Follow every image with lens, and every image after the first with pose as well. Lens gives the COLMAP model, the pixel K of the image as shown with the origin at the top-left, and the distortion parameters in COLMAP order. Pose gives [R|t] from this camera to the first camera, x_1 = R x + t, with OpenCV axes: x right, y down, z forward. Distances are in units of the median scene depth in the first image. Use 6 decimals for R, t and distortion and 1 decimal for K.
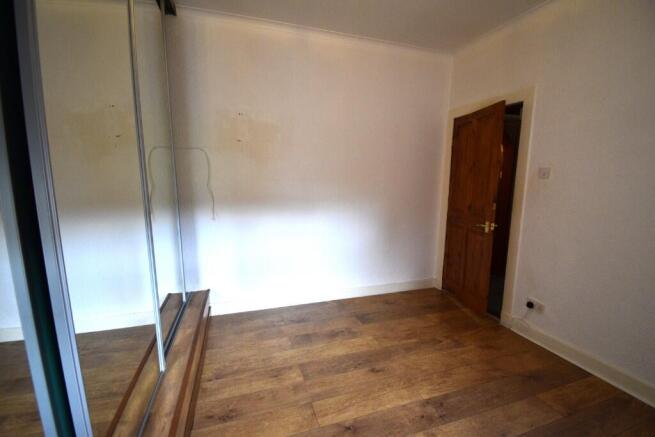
lens RADIAL K [[288.3, 0, 324.5], [0, 288.3, 217.9], [0, 0, 1]] dist [-0.002990, -0.006241]
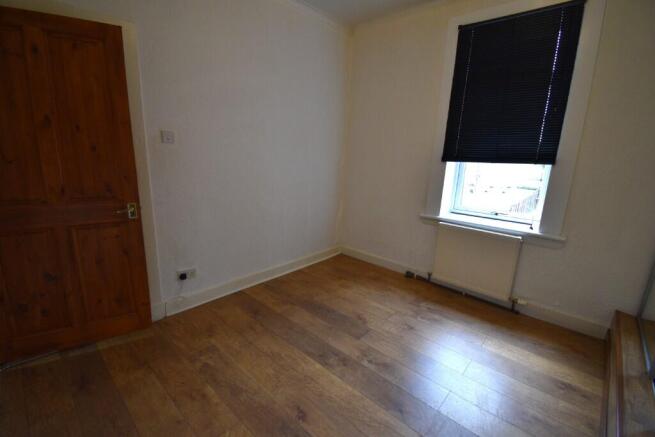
lens RADIAL K [[288.3, 0, 328.7], [0, 288.3, 219.5], [0, 0, 1]] dist [-0.002990, -0.006241]
pose [[-0.496778, -0.215852, 0.840607, -0.366344], [0.083088, 0.952300, 0.293636, -0.151318], [-0.863891, 0.215716, -0.455147, 1.168430]]
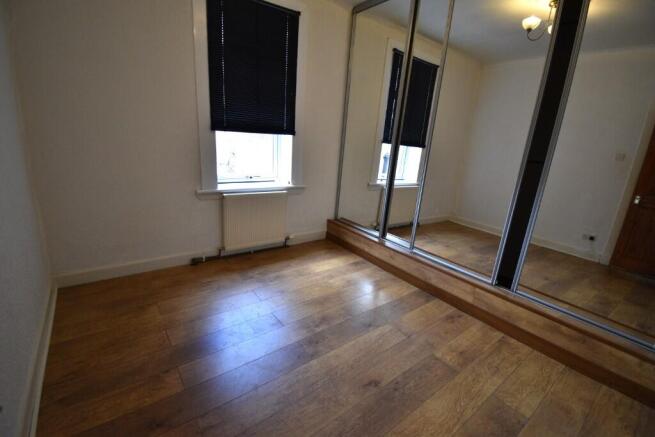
lens RADIAL K [[288.3, 0, 327.8], [0, 288.3, 219.3], [0, 0, 1]] dist [-0.002990, -0.006241]
pose [[-0.936481, 0.022070, -0.350023, 0.559348], [-0.123733, 0.913055, 0.388614, -0.170776], [0.328167, 0.407239, -0.852328, 1.450389]]
